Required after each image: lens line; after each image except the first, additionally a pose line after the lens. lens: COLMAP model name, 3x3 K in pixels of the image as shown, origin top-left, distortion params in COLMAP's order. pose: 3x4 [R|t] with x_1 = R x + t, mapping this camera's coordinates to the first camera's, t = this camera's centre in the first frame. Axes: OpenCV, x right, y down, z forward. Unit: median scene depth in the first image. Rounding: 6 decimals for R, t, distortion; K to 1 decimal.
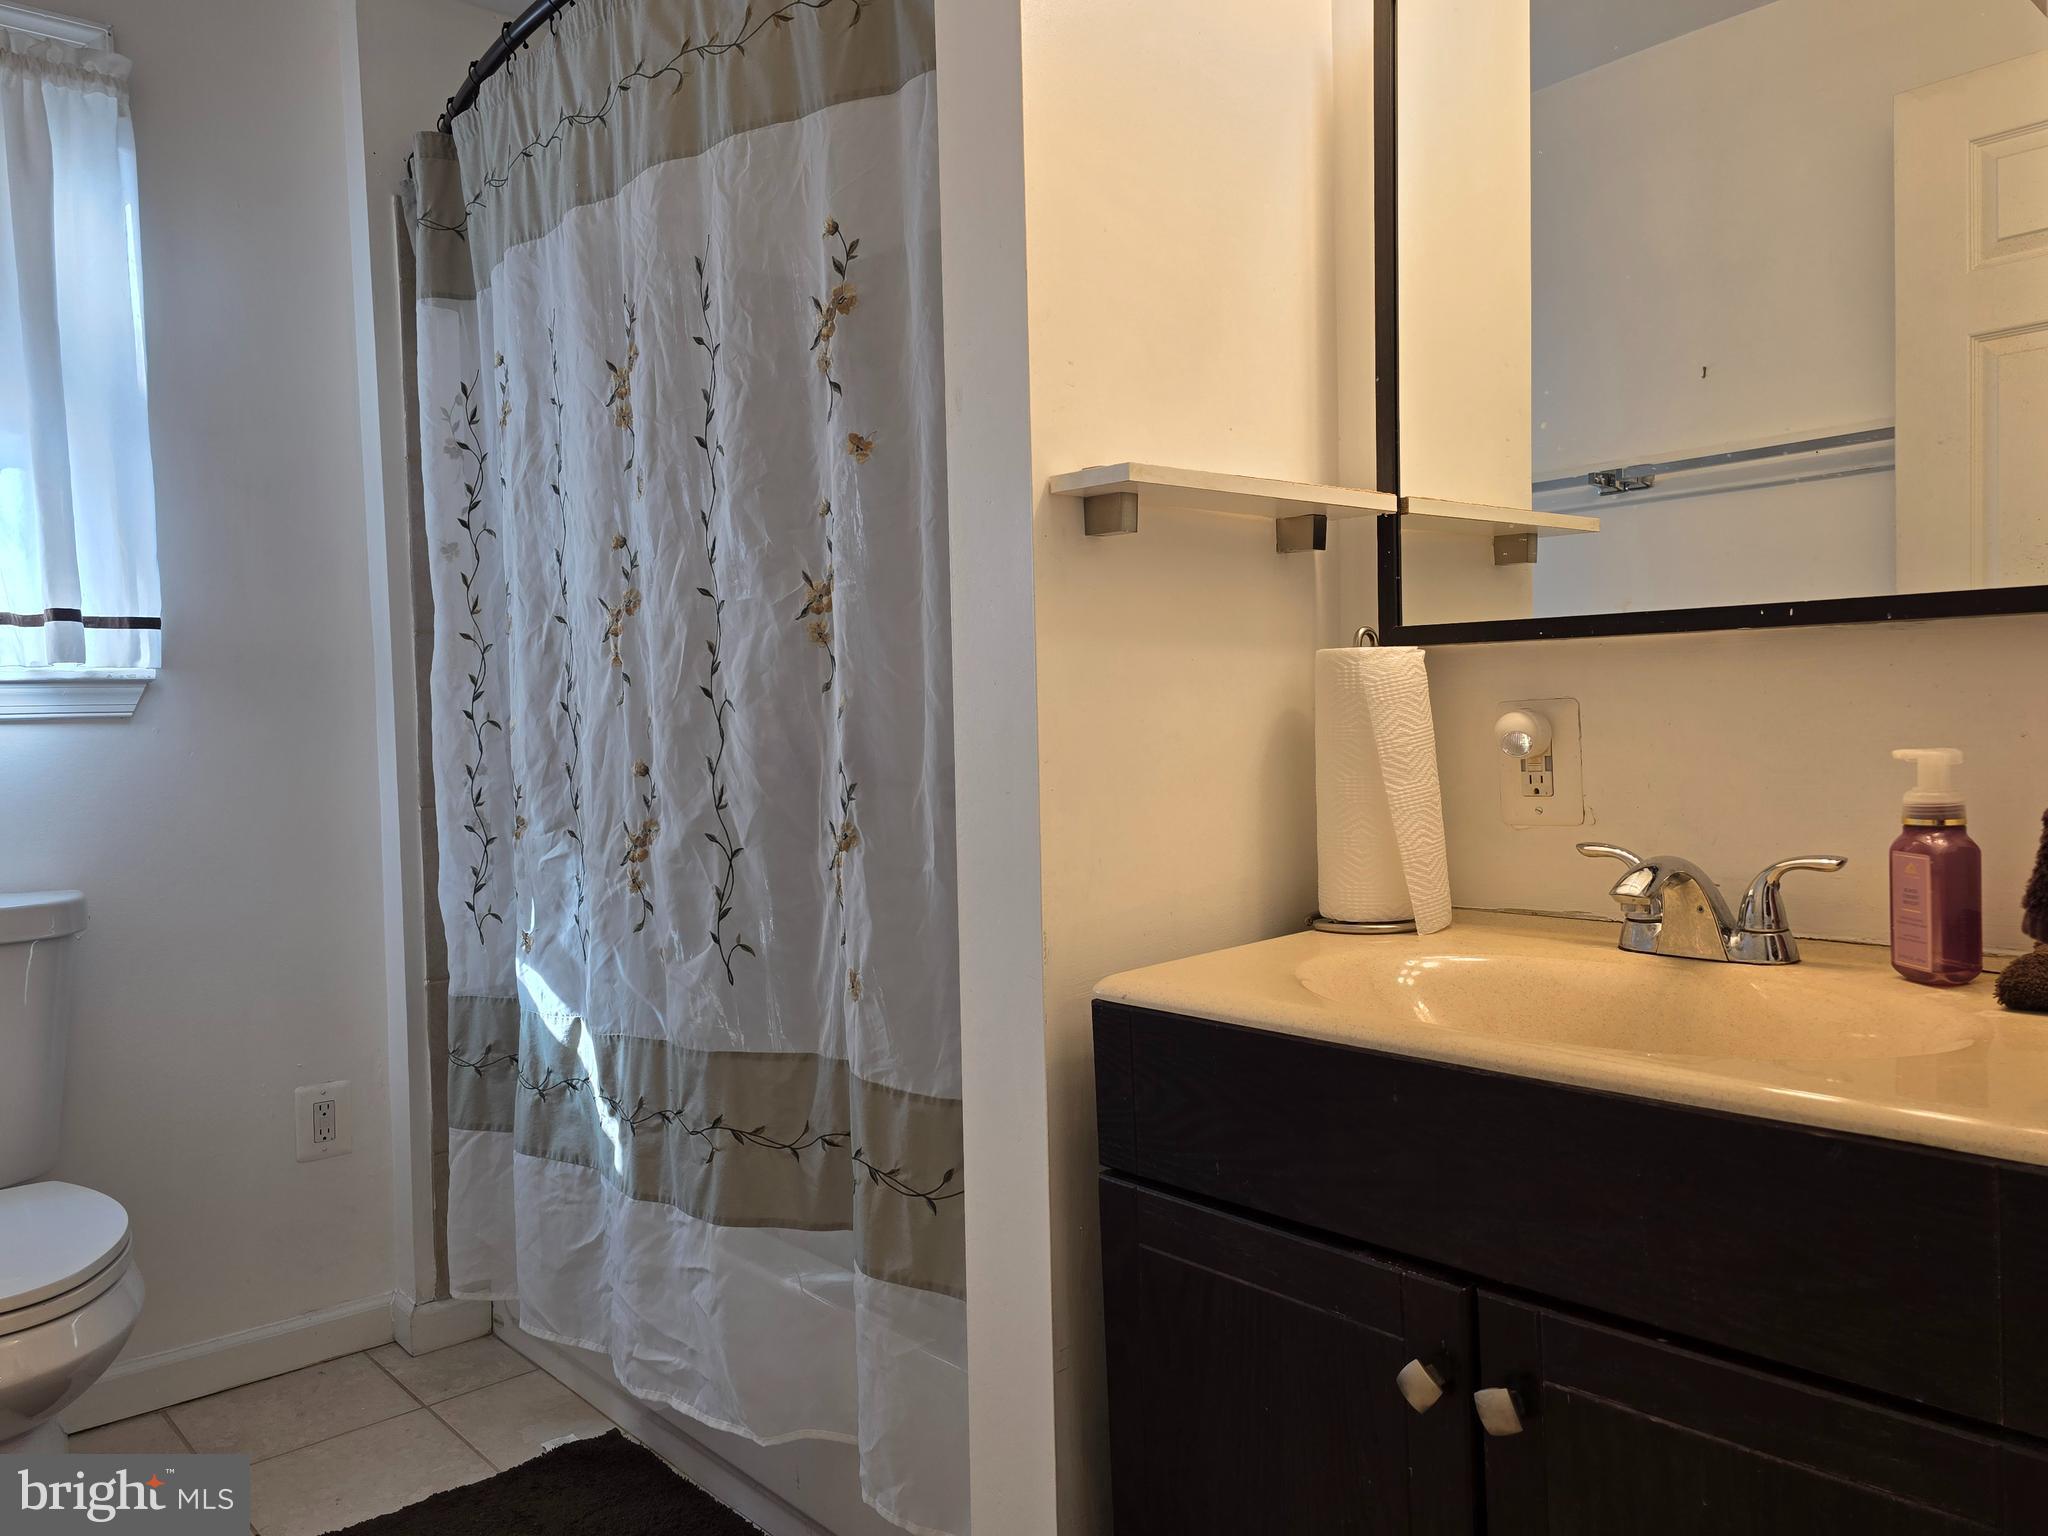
lens RADIAL K [[1517.5, 0, 1028.8], [0, 1517.5, 769.1], [0, 0, 1]] dist [0.066466, -0.049754]
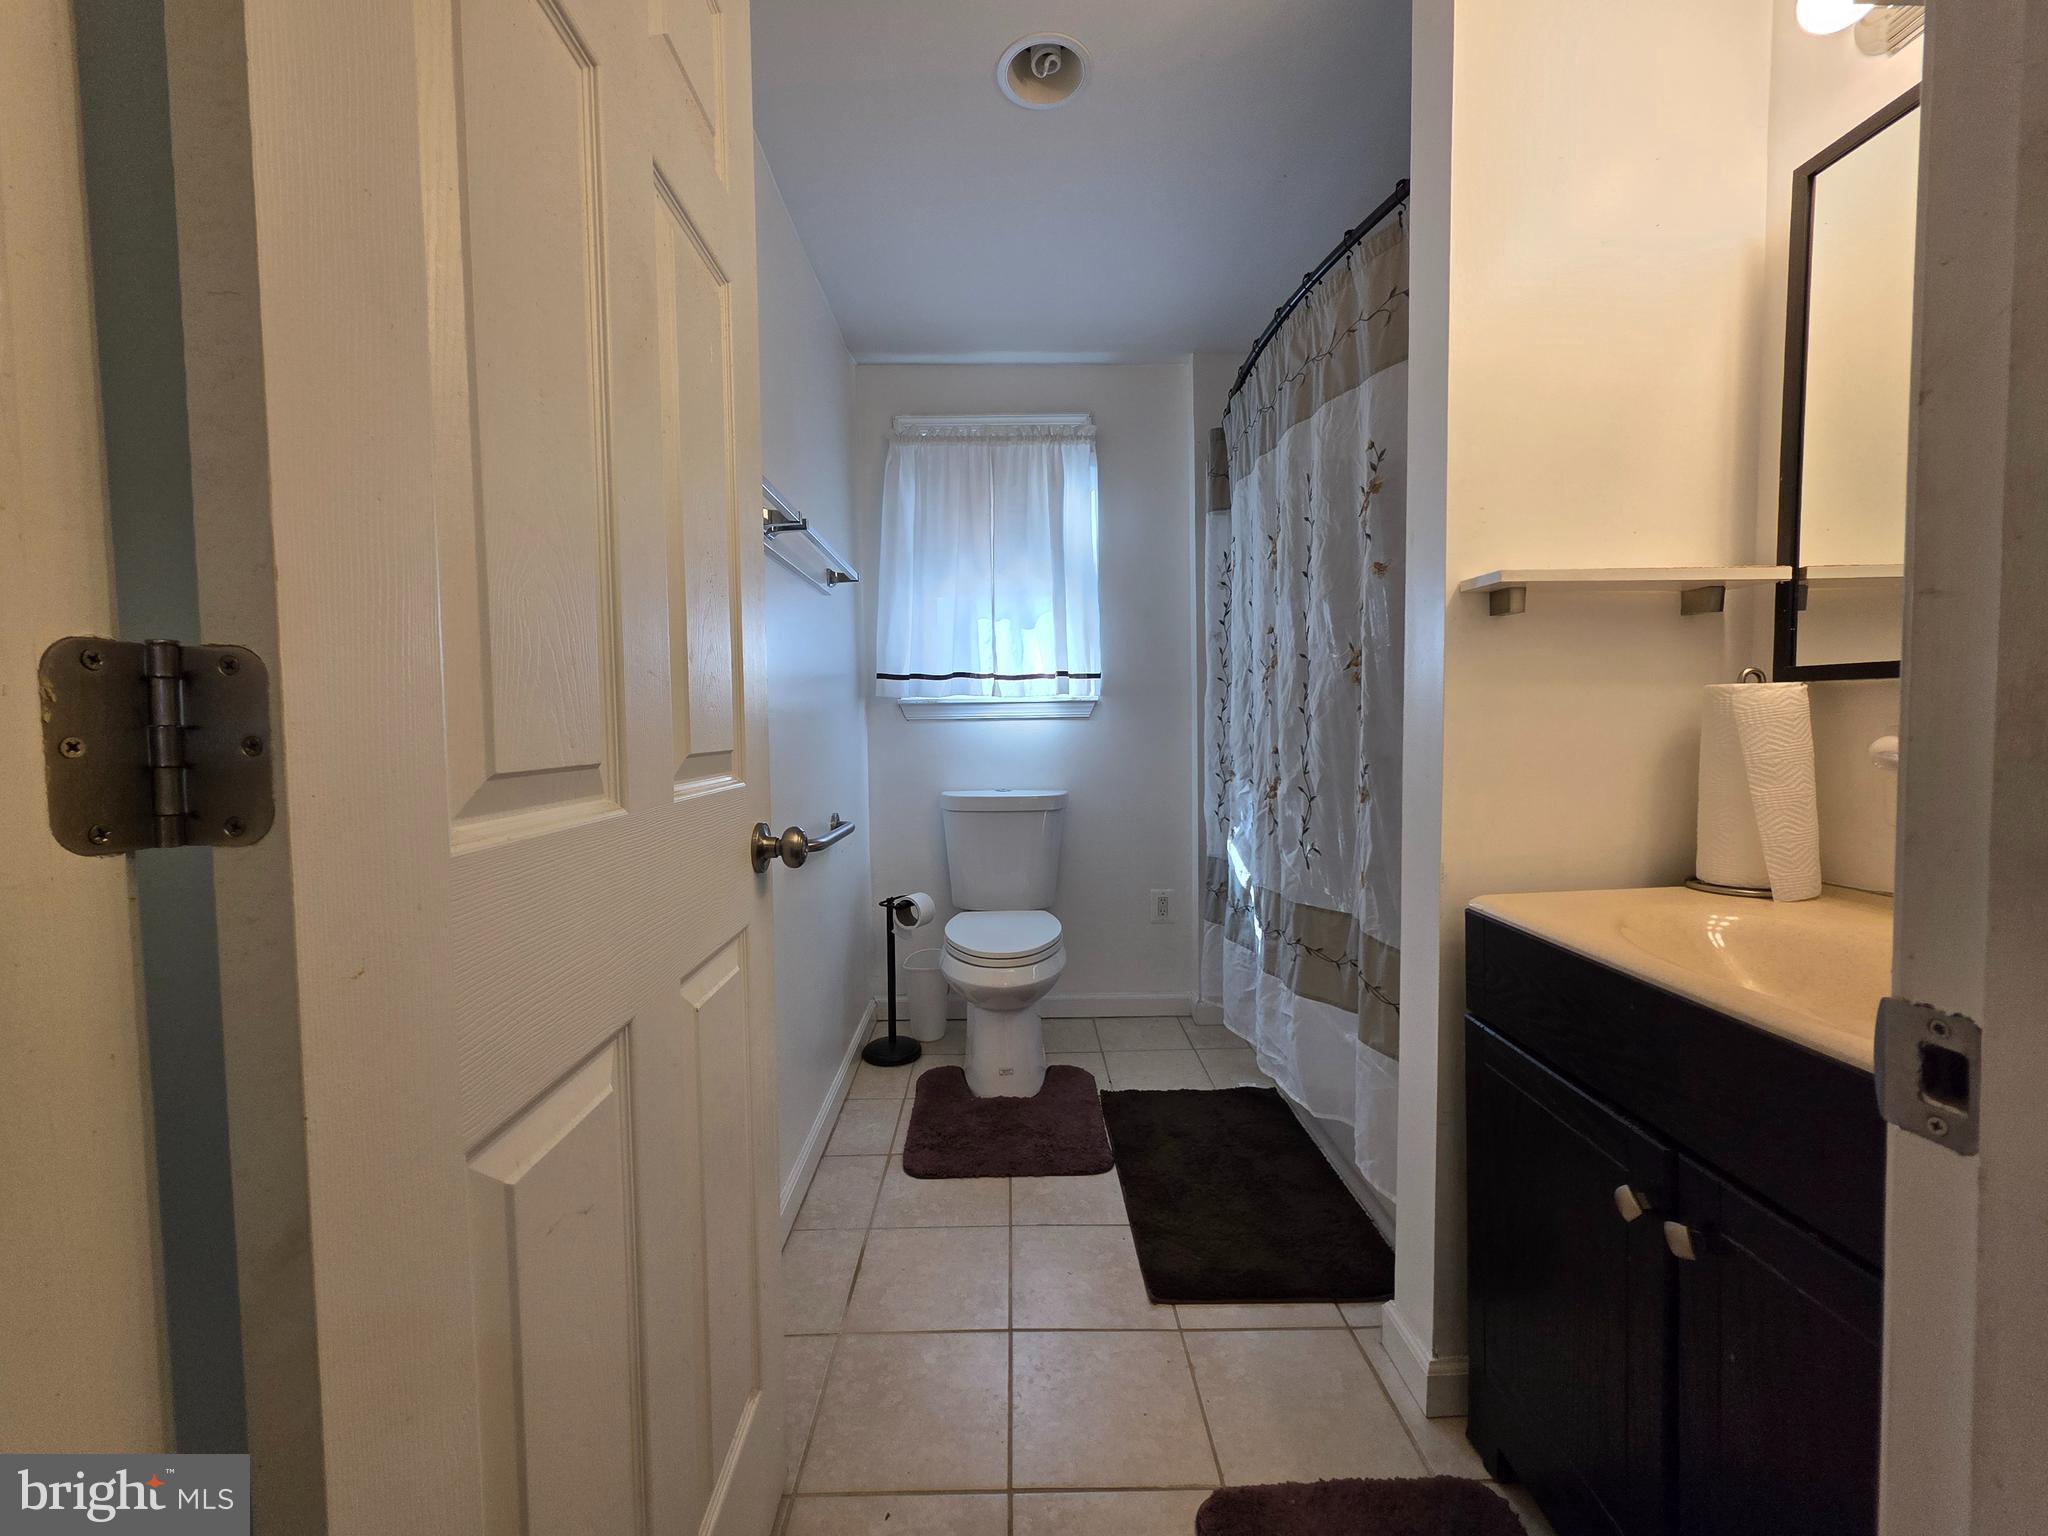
lens RADIAL K [[812.1, 0, 1021.8], [0, 812.1, 770.5], [0, 0, 1]] dist [-0.000755, 0.001539]
pose [[0.756050, 0.056835, -0.652042, 0.179722], [-0.031025, 0.998215, 0.051035, -0.017326], [0.653779, -0.018355, 0.756463, 0.031705]]
